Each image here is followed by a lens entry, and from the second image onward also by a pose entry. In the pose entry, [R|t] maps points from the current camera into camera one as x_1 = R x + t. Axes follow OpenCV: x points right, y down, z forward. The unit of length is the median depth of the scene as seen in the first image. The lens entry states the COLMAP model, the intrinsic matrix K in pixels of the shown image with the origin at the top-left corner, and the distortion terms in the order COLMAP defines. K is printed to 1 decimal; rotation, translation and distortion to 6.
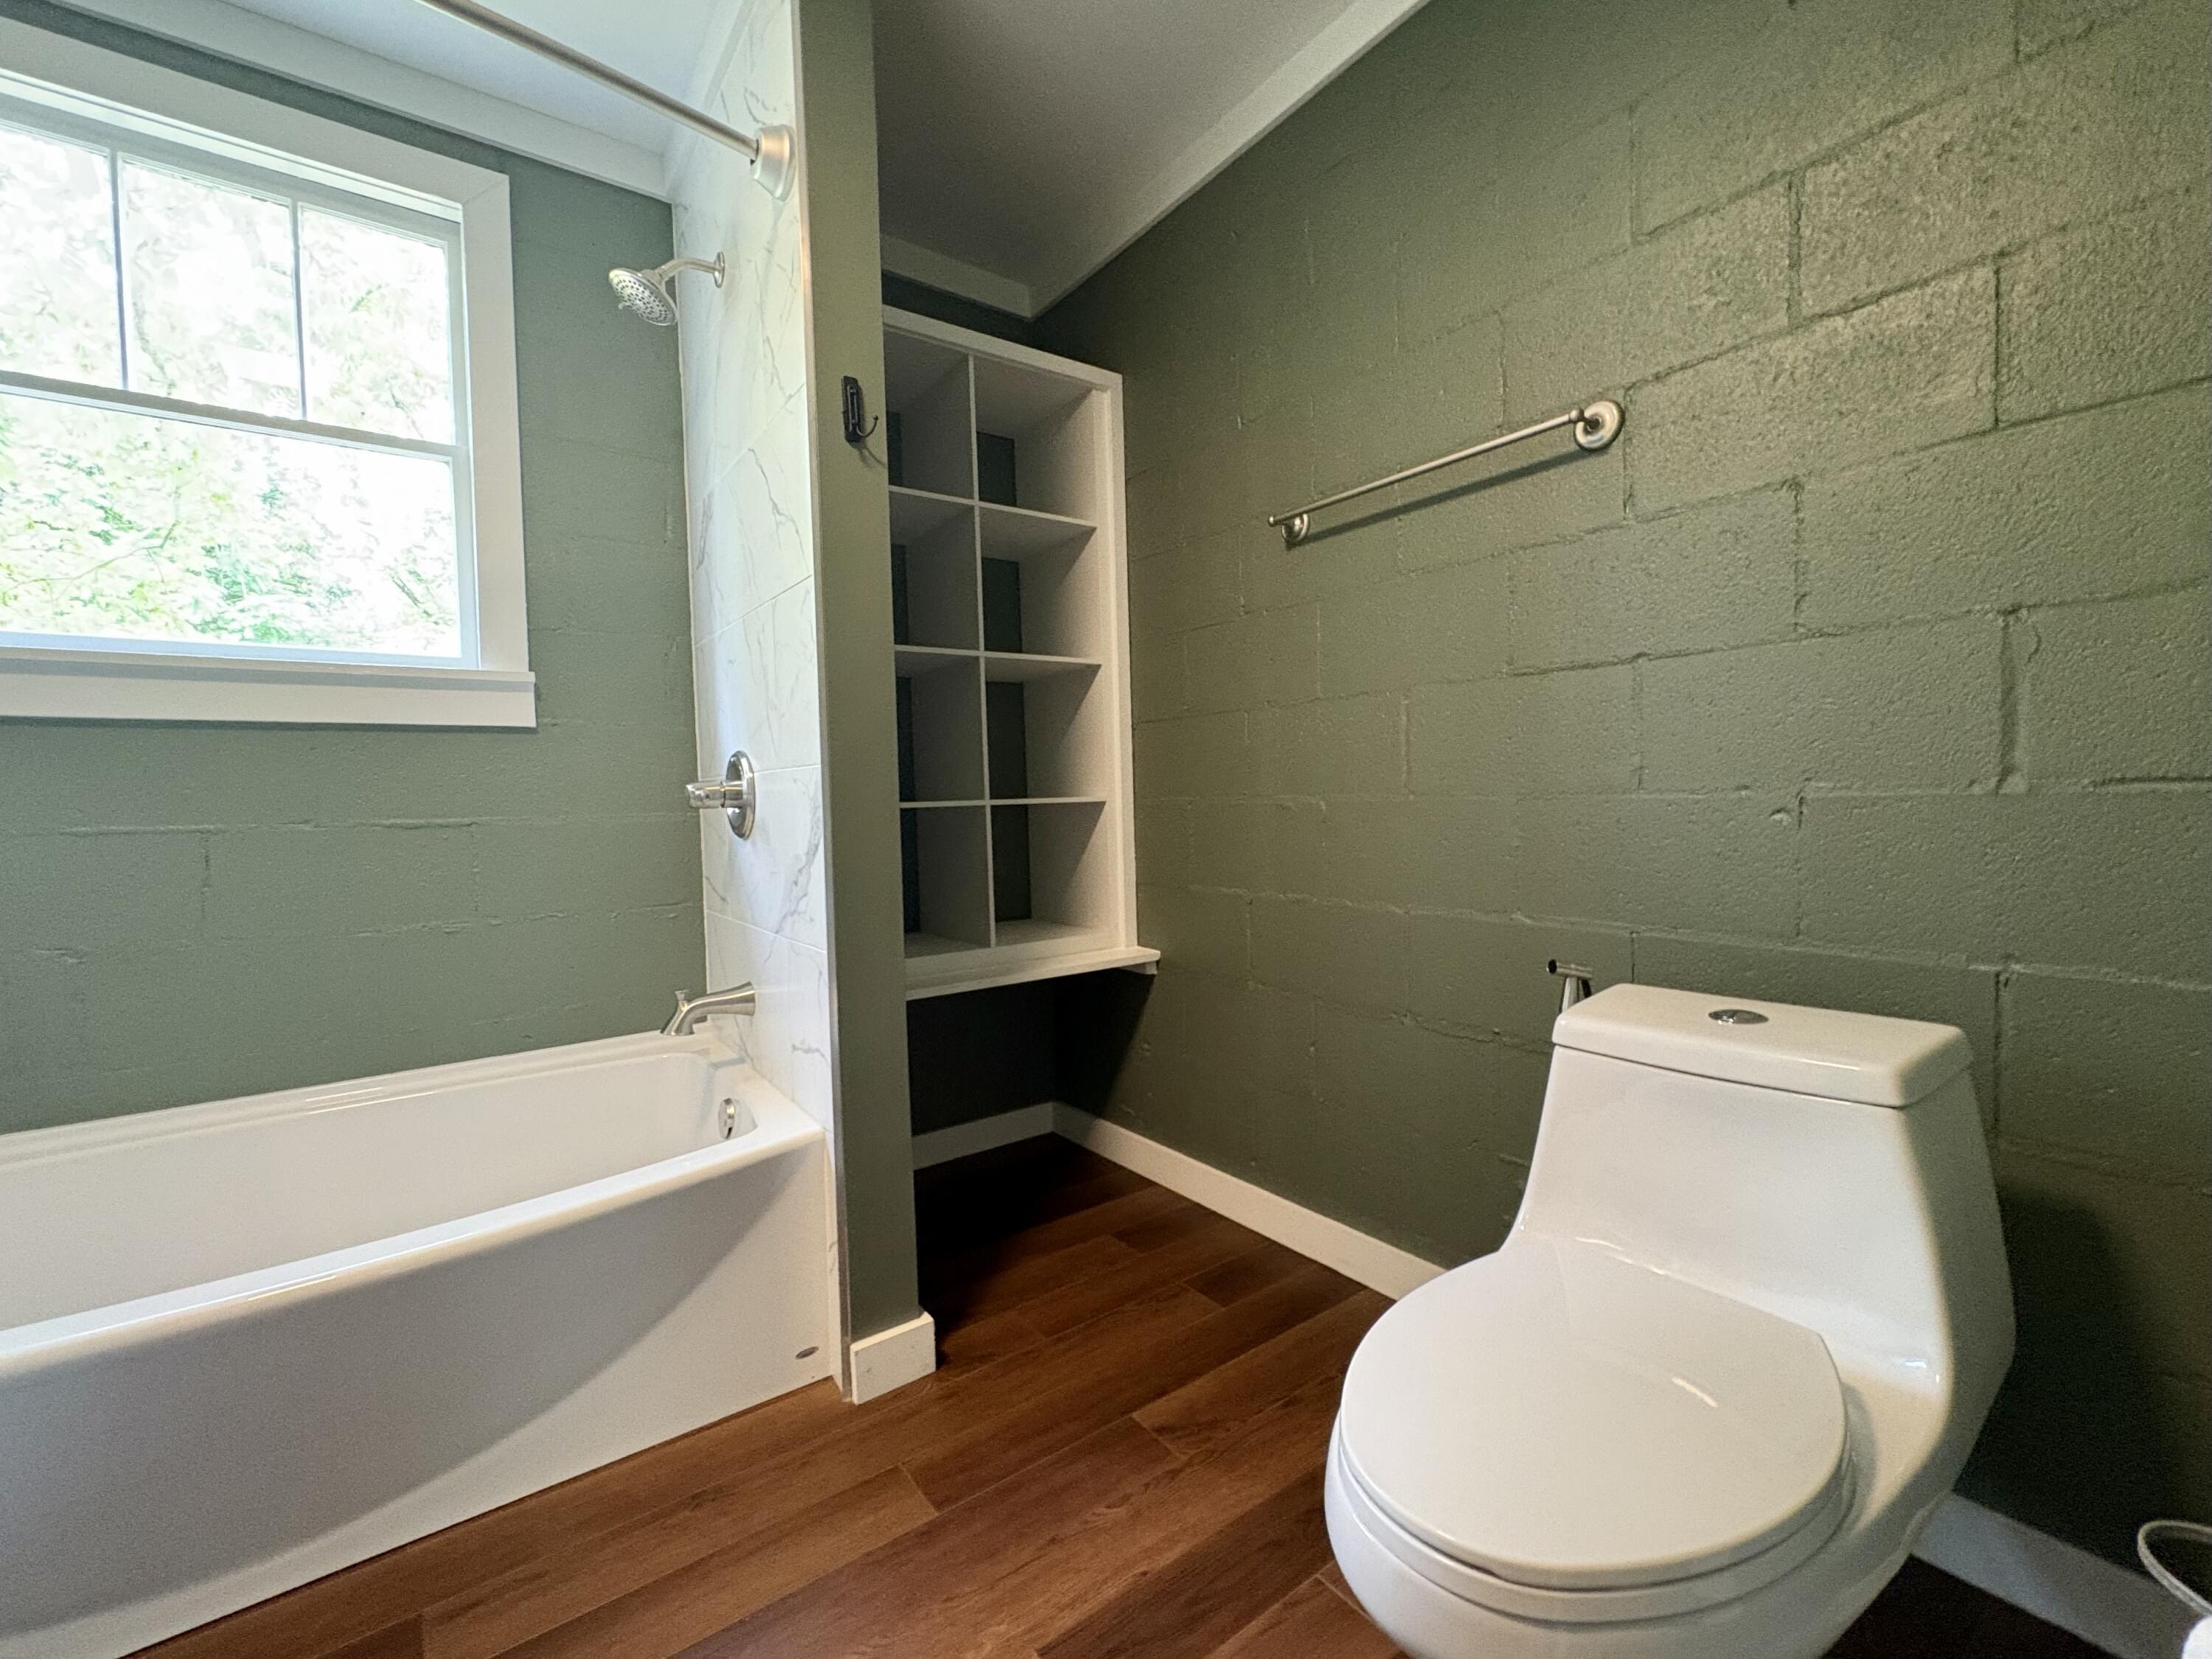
lens RADIAL K [[942.1, 0, 1100.7], [0, 942.1, 832.6], [0, 0, 1]] dist [-0.000491, -0.000033]
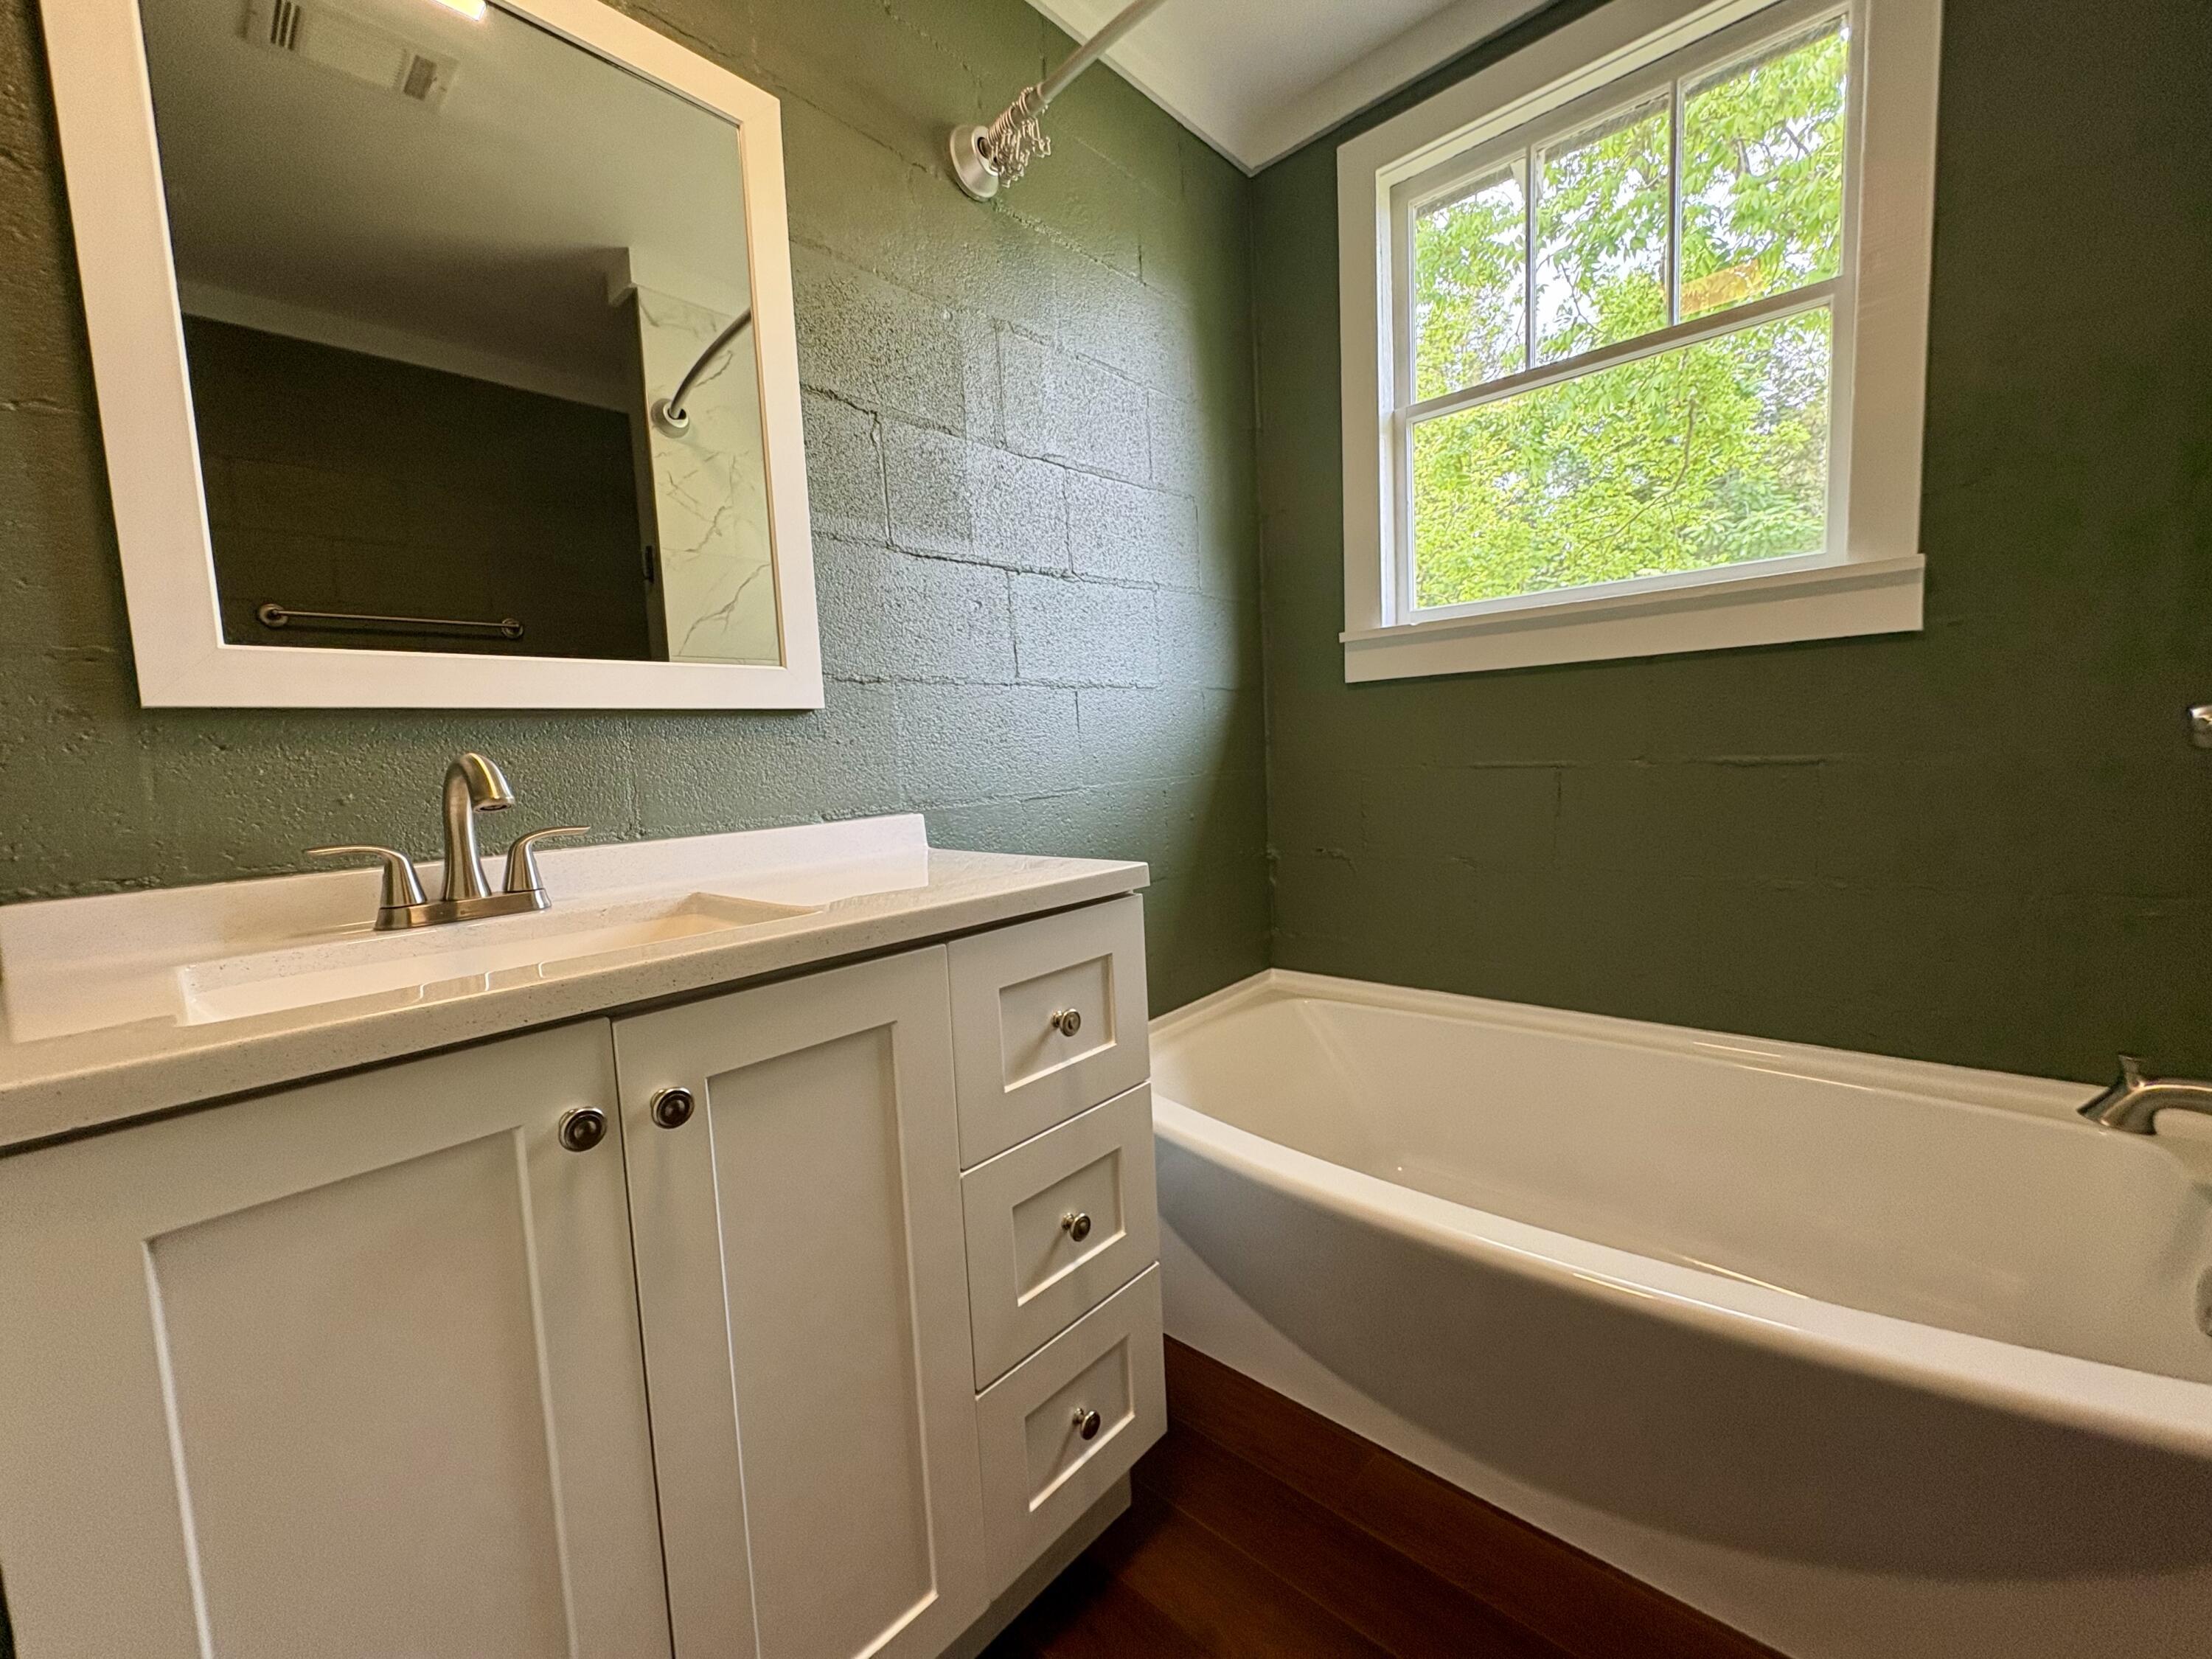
lens RADIAL K [[881.3, 0, 1102.2], [0, 881.3, 829.0], [0, 0, 1]] dist [0.001060, -0.000223]
pose [[0.203649, 0.105945, -0.973295, -0.054469], [0.010312, 0.993840, 0.110339, -0.049105], [0.978990, -0.032507, 0.201302, 0.280237]]
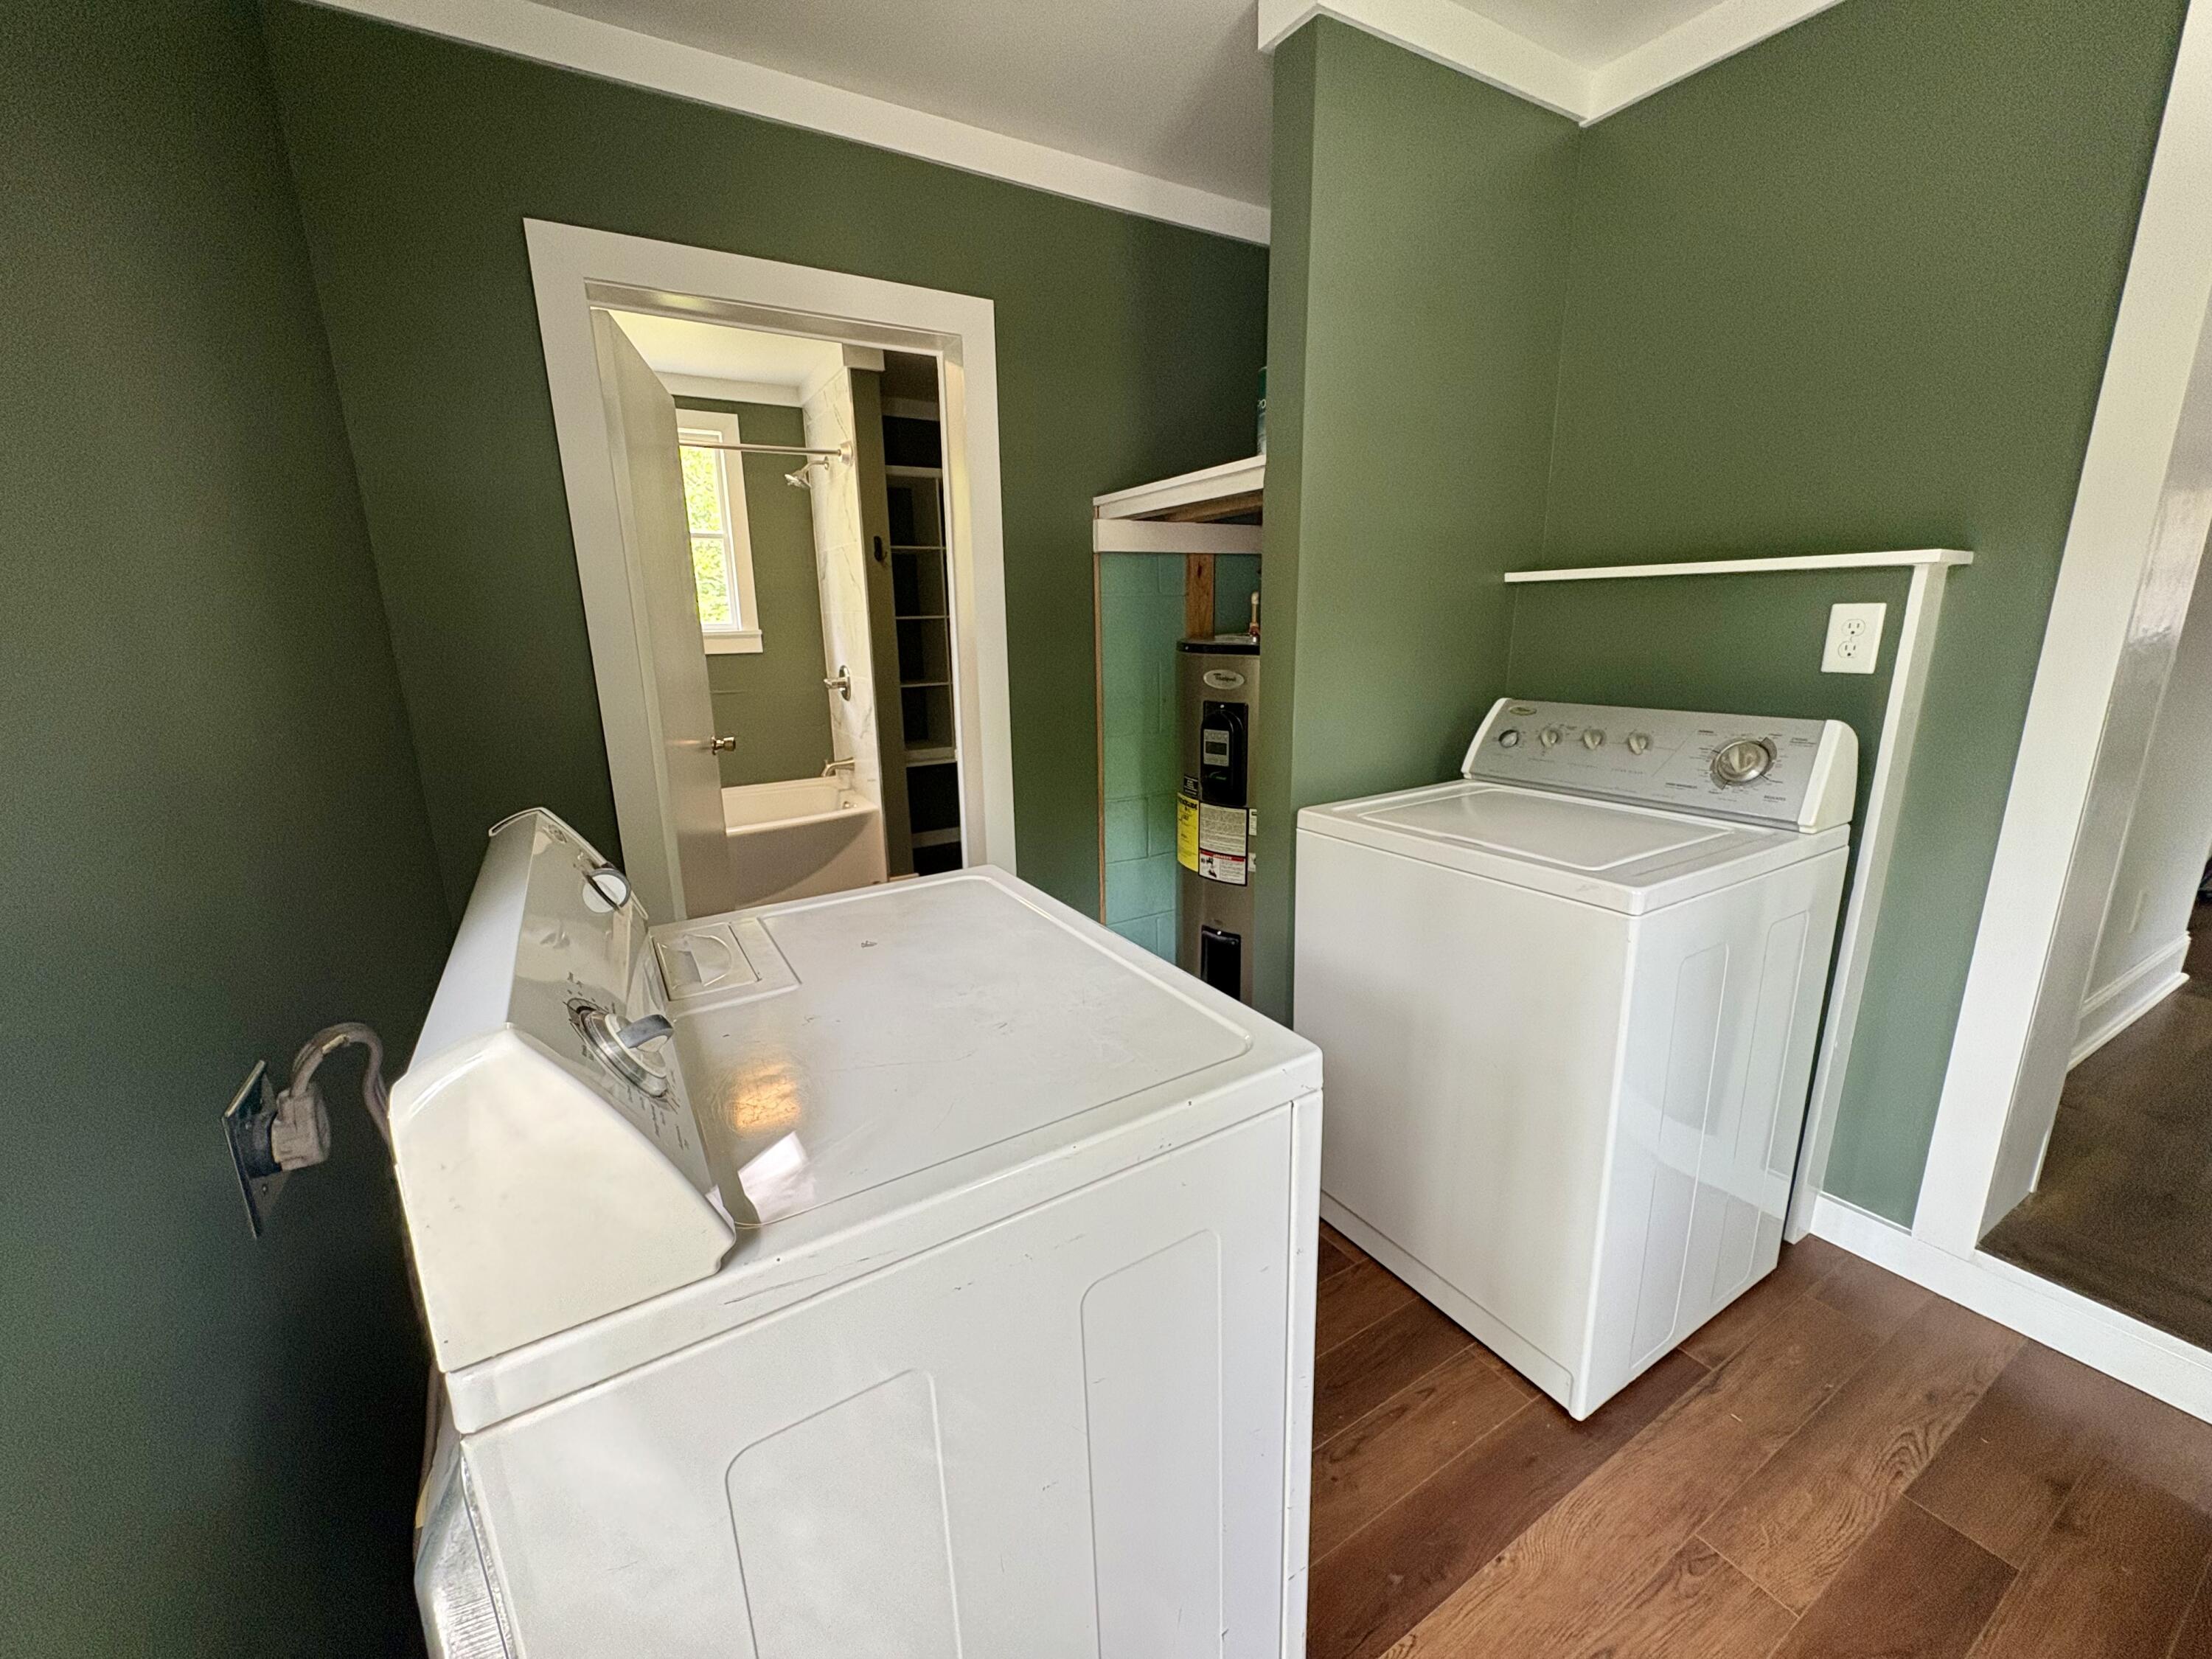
lens RADIAL K [[881.3, 0, 1094.9], [0, 881.3, 834.1], [0, 0, 1]] dist [0.001060, -0.000223]
pose [[0.995479, 0.031729, -0.089527, 0.585288], [-0.012306, 0.977696, 0.209663, -0.170950], [0.094183, -0.207613, 0.973666, -1.517901]]
